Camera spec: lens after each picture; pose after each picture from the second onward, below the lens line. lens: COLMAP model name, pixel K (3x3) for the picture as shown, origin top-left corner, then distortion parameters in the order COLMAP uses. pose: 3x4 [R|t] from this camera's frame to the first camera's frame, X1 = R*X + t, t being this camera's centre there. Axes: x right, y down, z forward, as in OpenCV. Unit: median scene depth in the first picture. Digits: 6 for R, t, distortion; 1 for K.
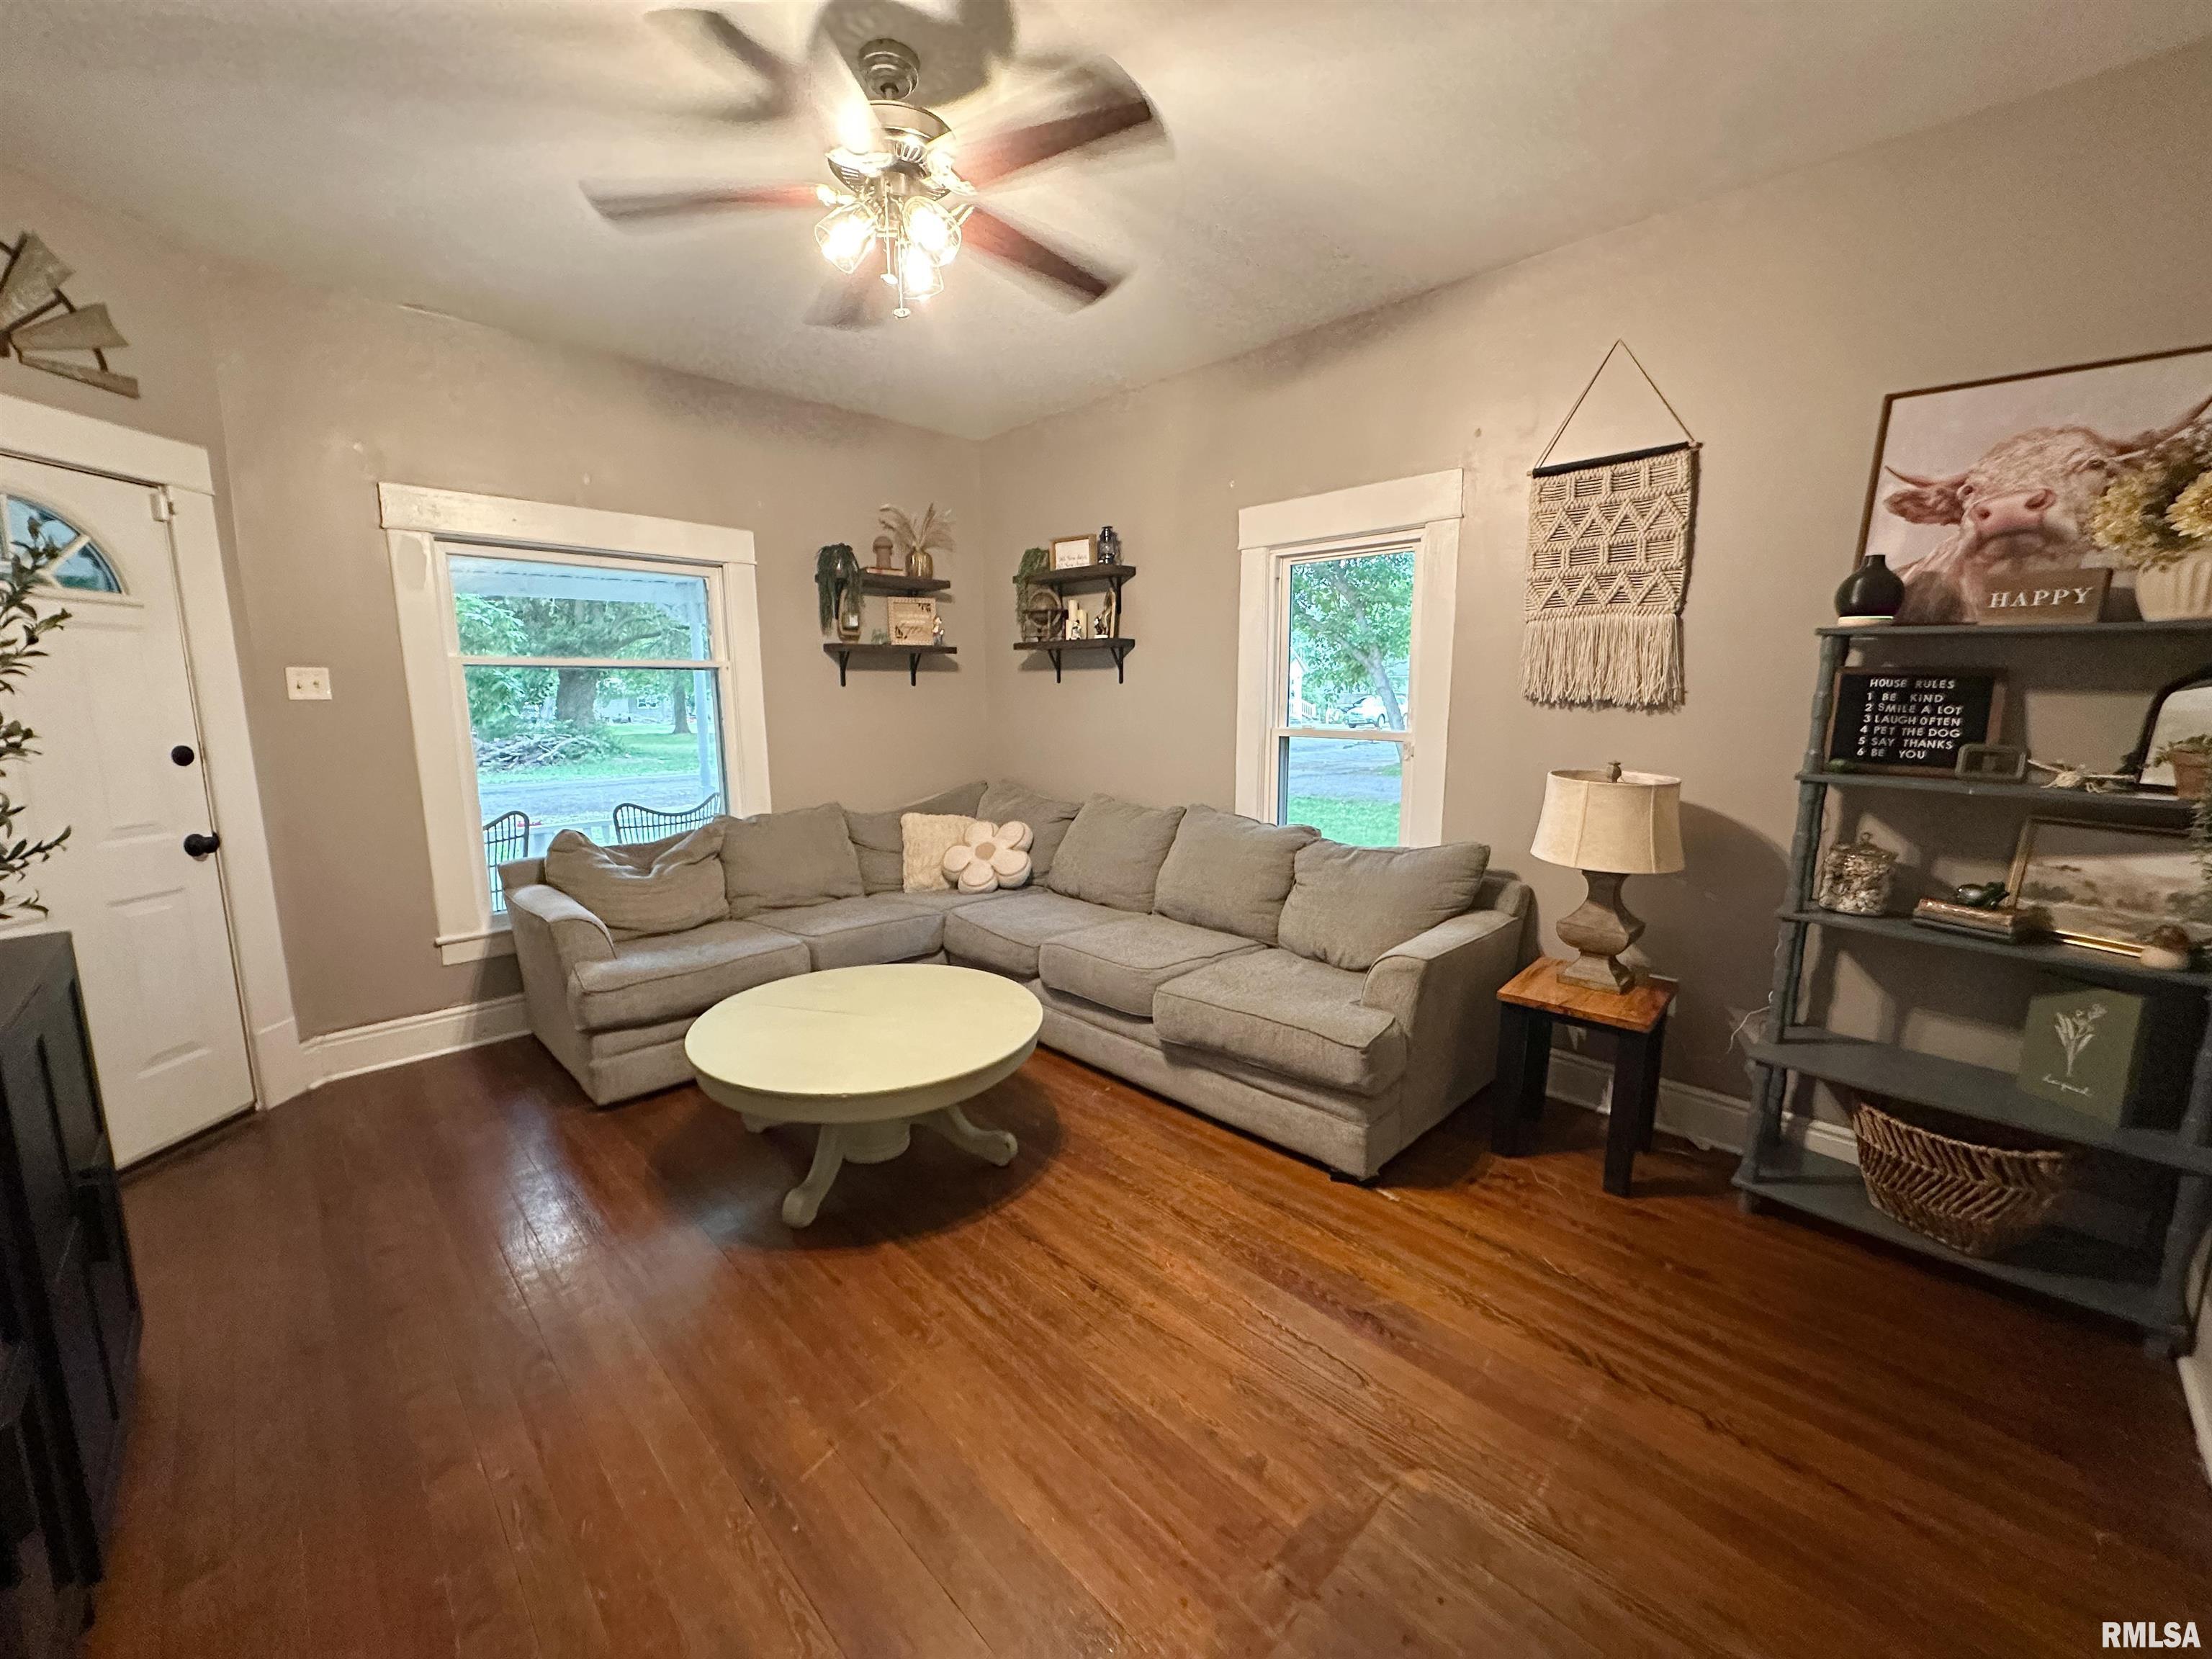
lens RADIAL K [[884.0, 0, 1101.1], [0, 884.0, 828.3], [0, 0, 1]] dist [-0.000873, 0.000107]
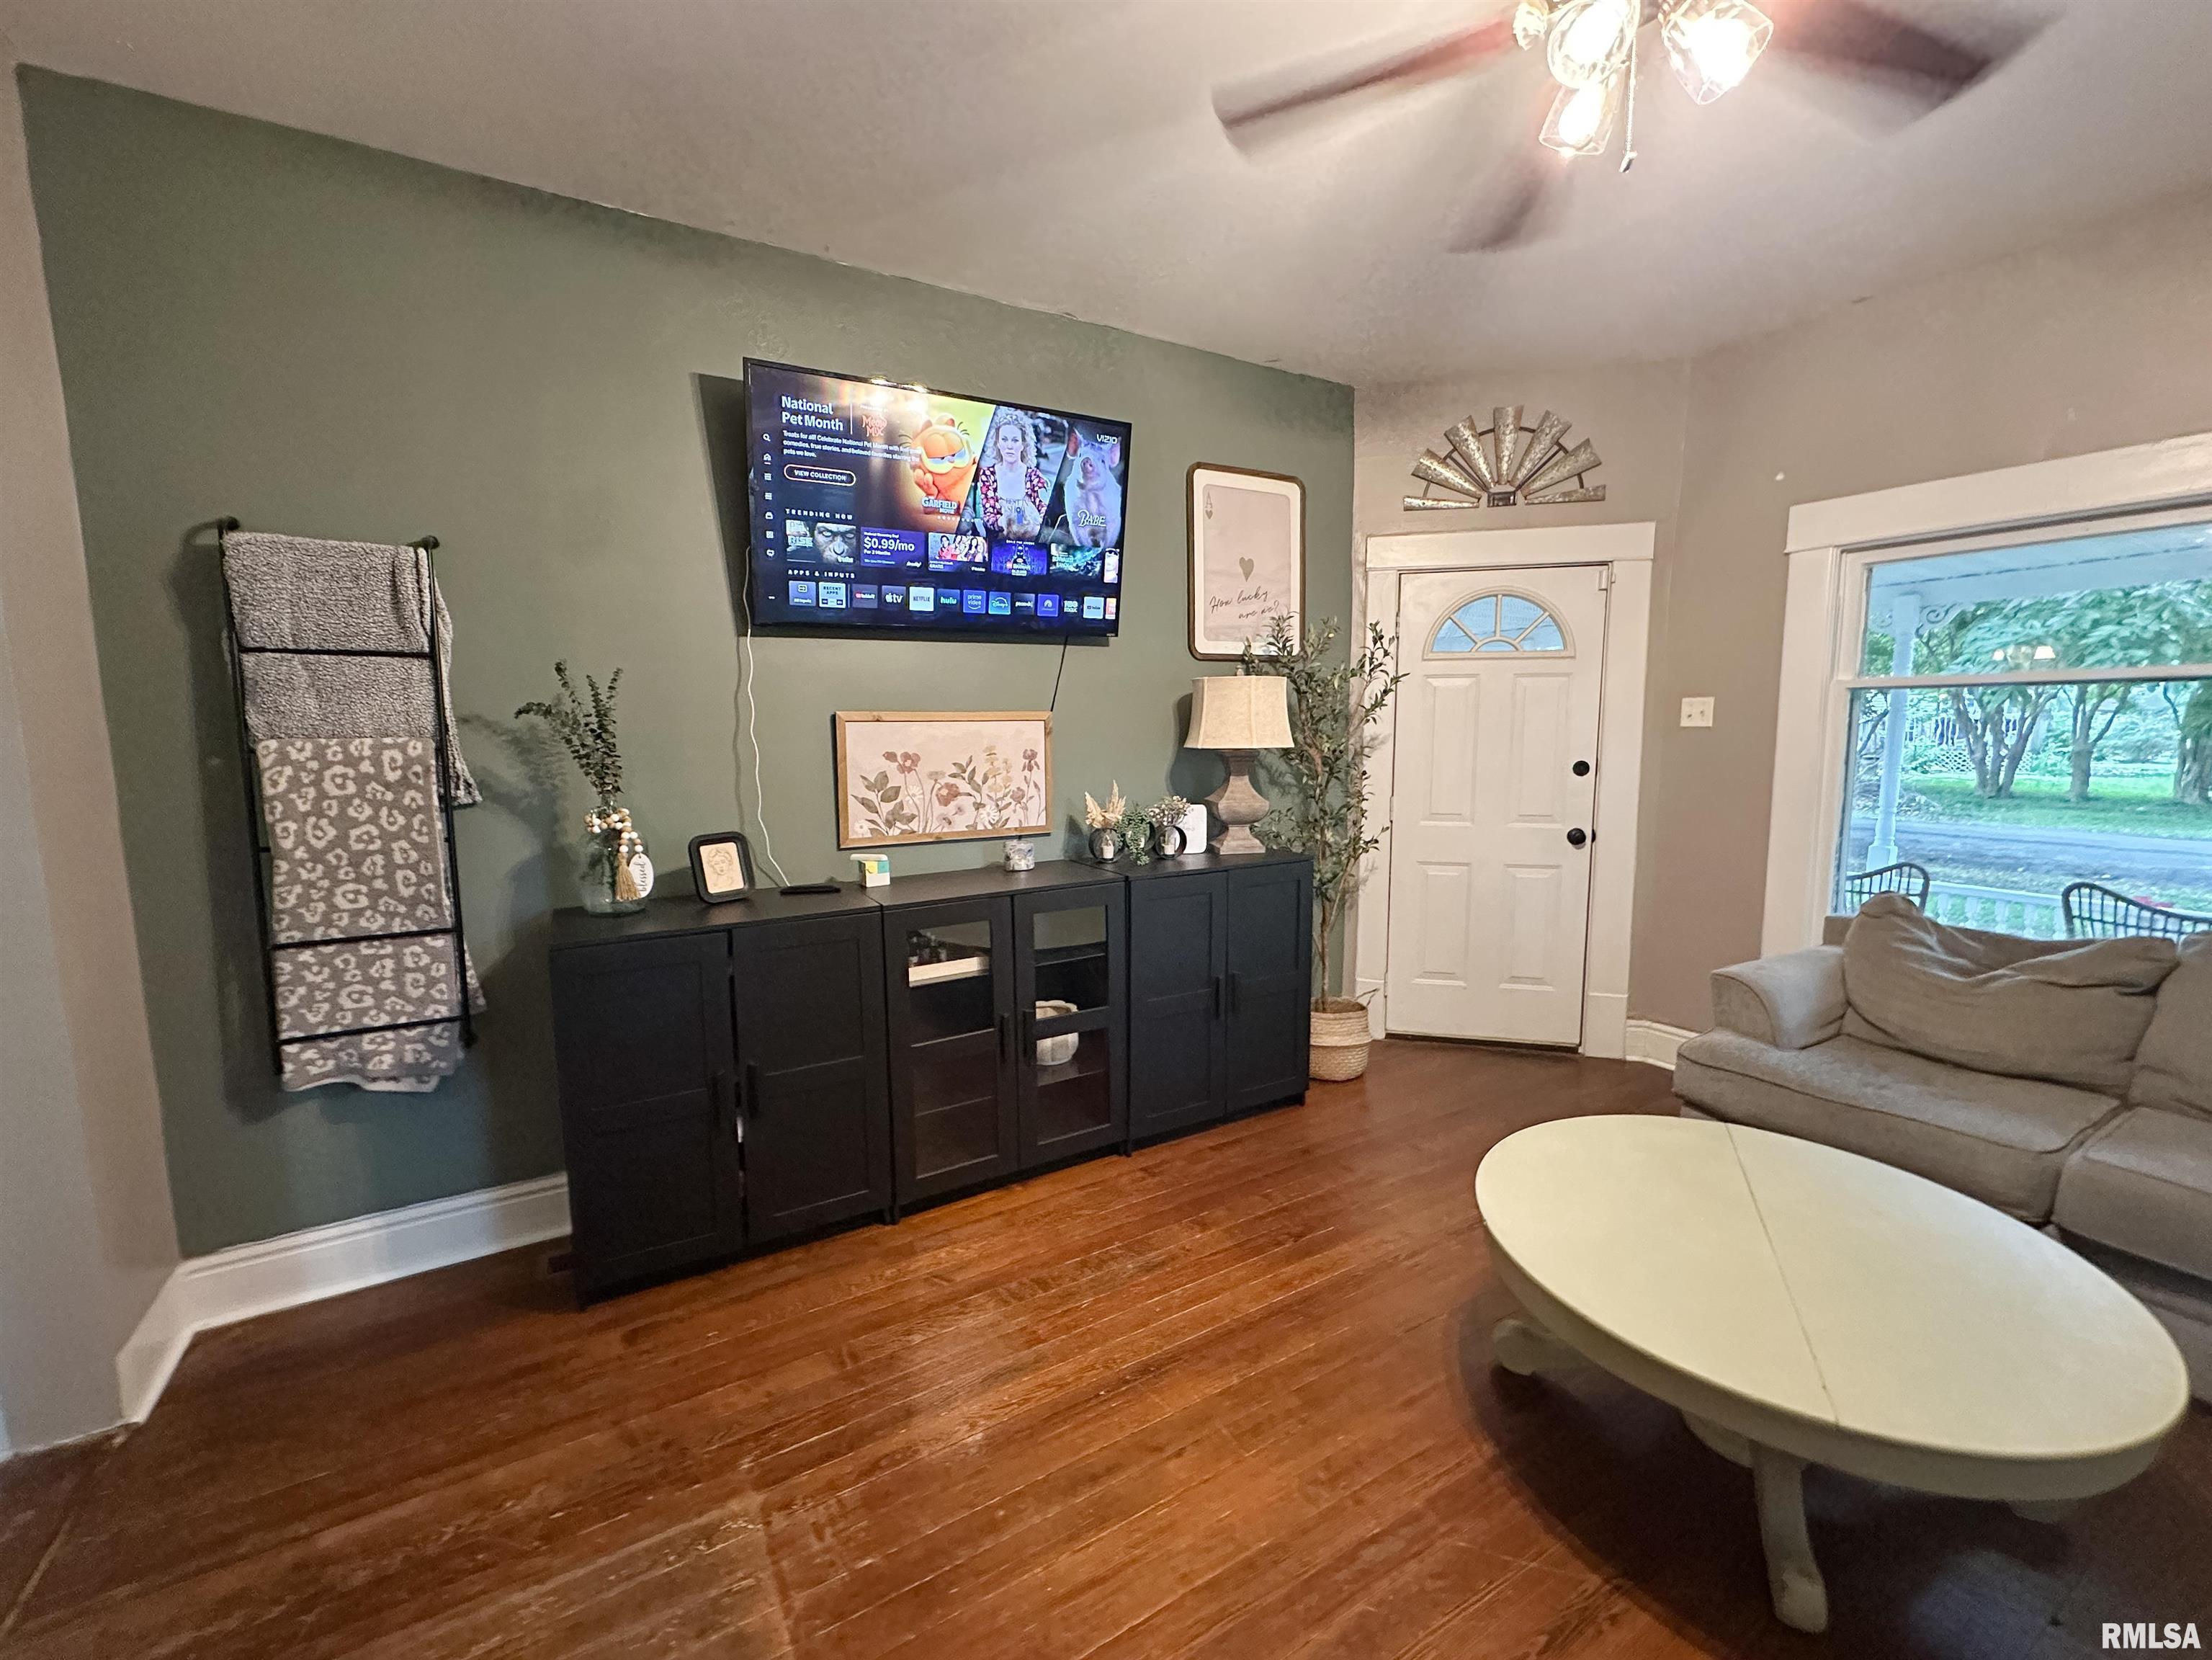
lens RADIAL K [[889.7, 0, 1106.0], [0, 889.7, 830.0], [0, 0, 1]] dist [0.000603, 0.000452]
pose [[-0.233308, 0.119603, -0.965019, 0.278857], [-0.142023, 0.977574, 0.155495, -0.065906], [0.961975, 0.173333, -0.211090, 0.413810]]
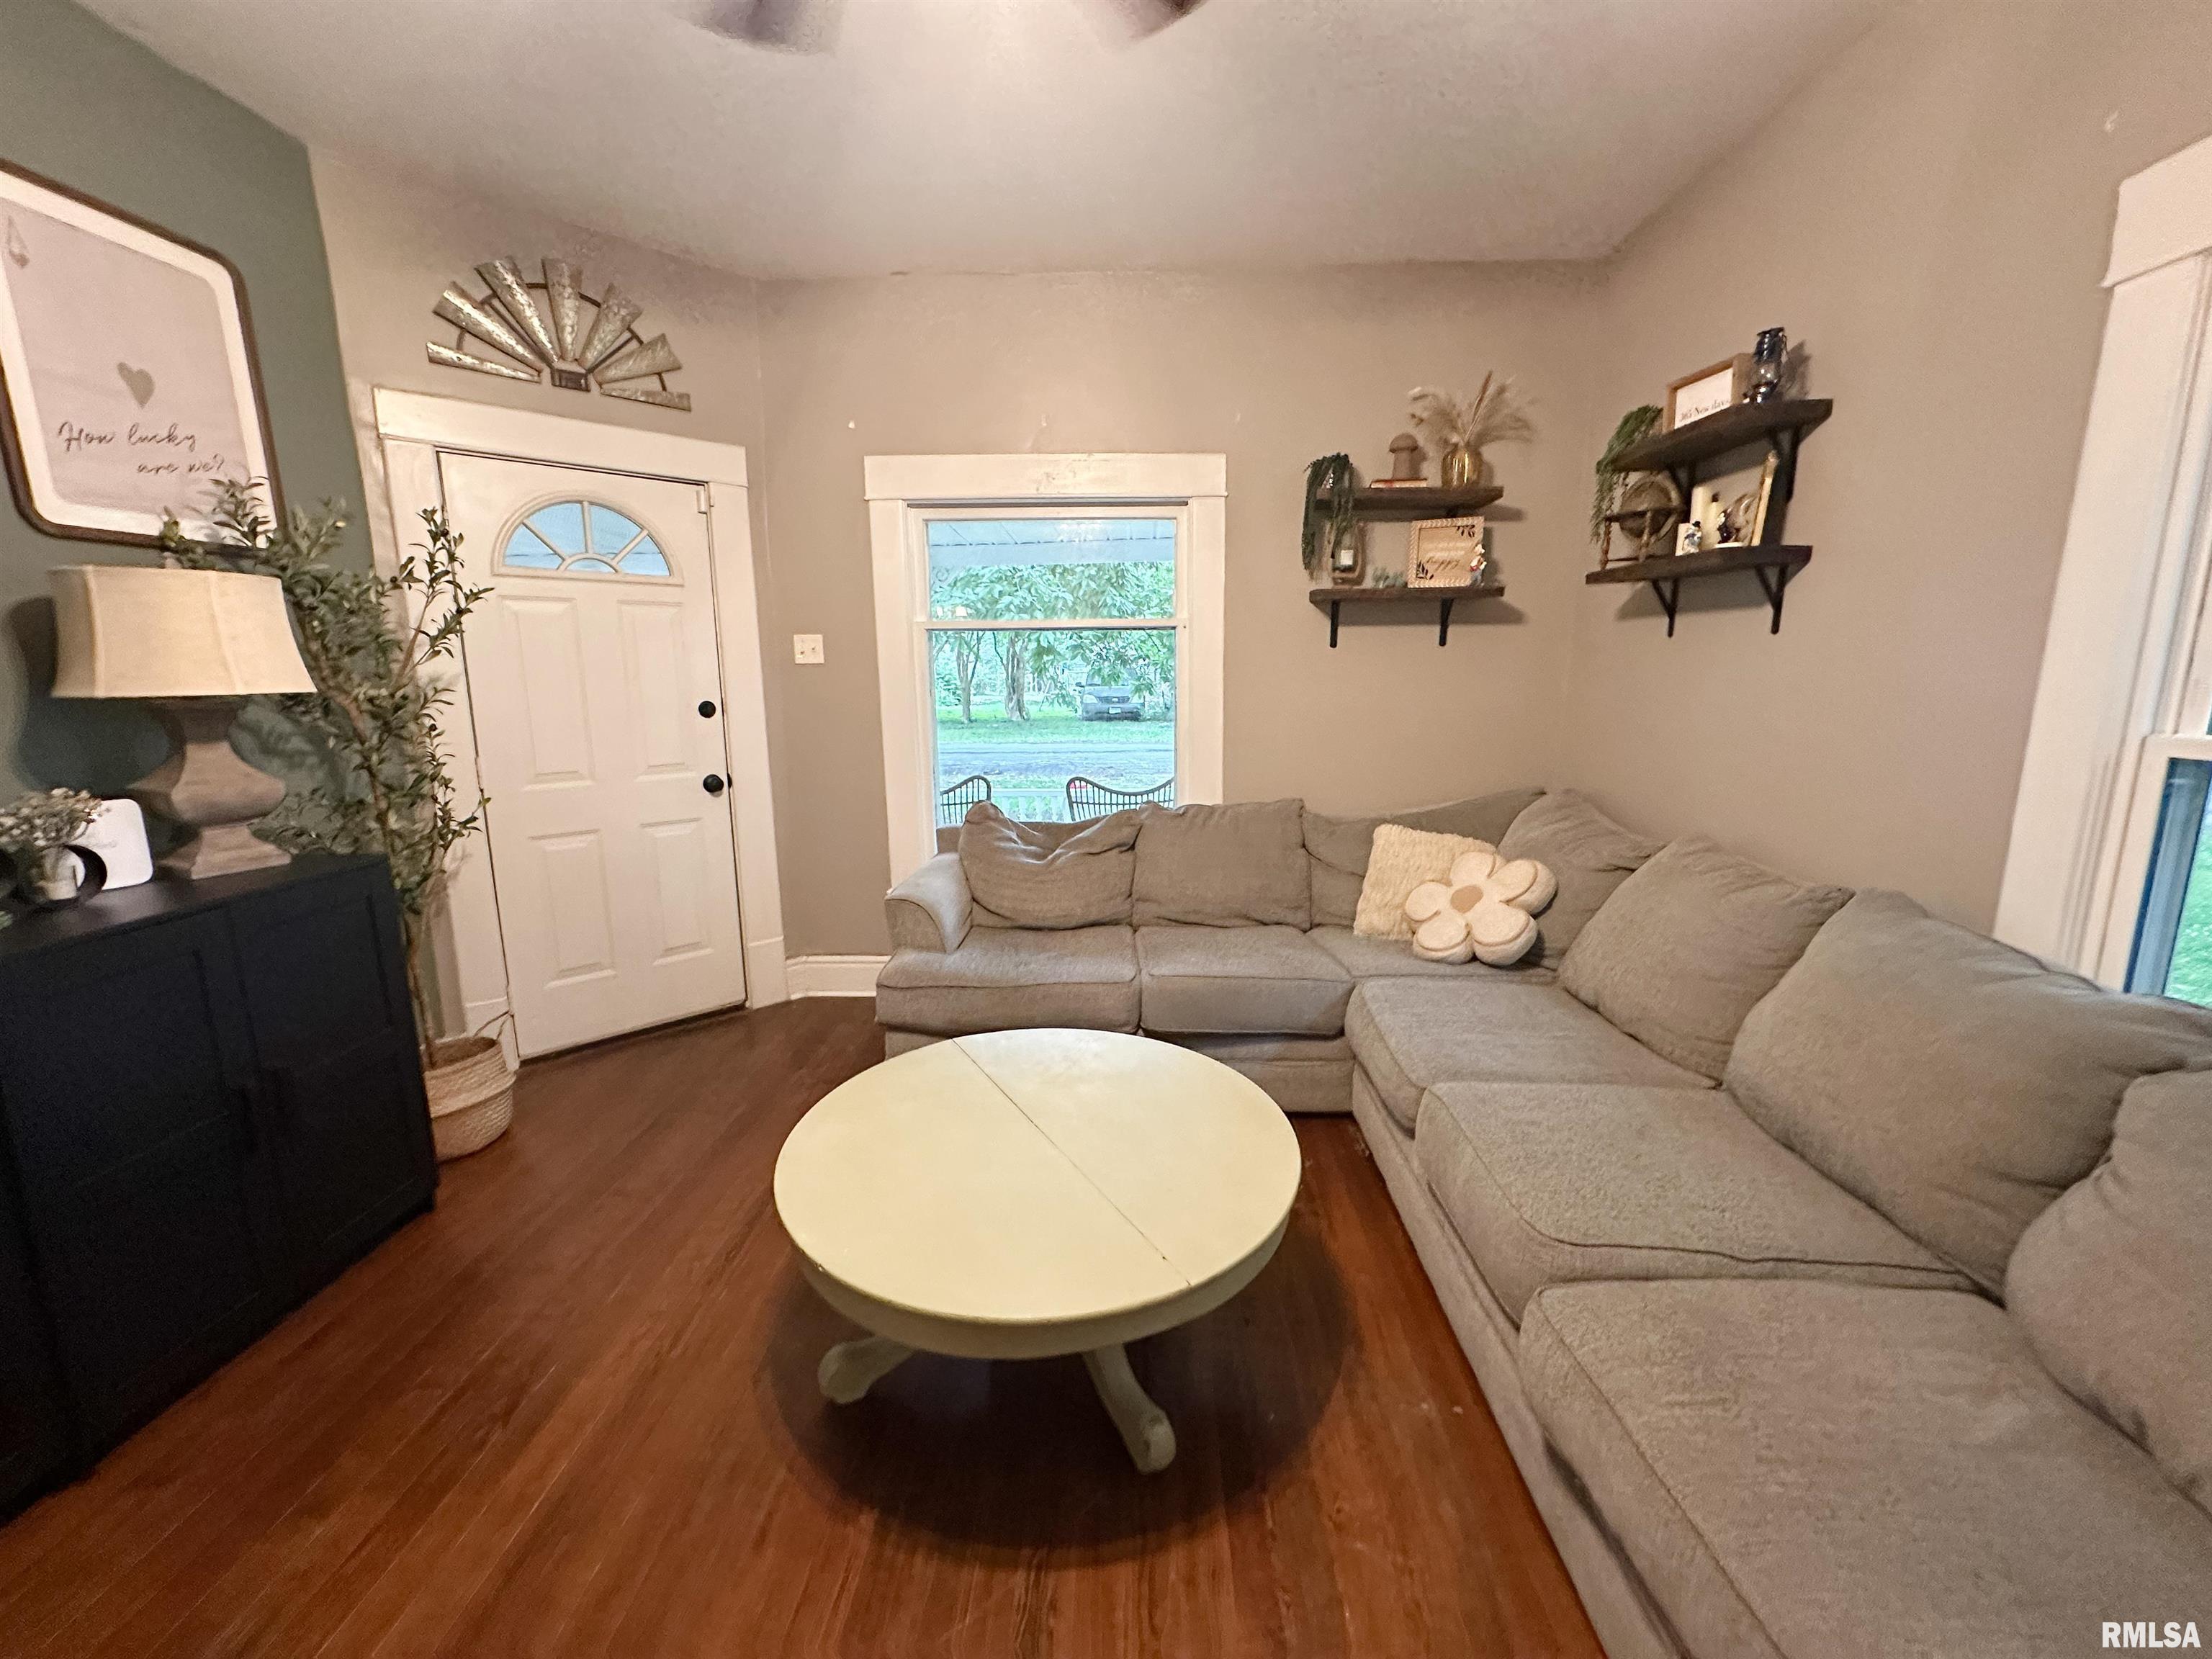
lens RADIAL K [[884.0, 0, 1101.1], [0, 884.0, 828.3], [0, 0, 1]] dist [-0.000873, 0.000107]
pose [[0.689249, 0.131105, -0.712563, 0.145971], [-0.107515, 0.991111, 0.078358, -0.049514], [0.716502, 0.022603, 0.697218, 0.367162]]
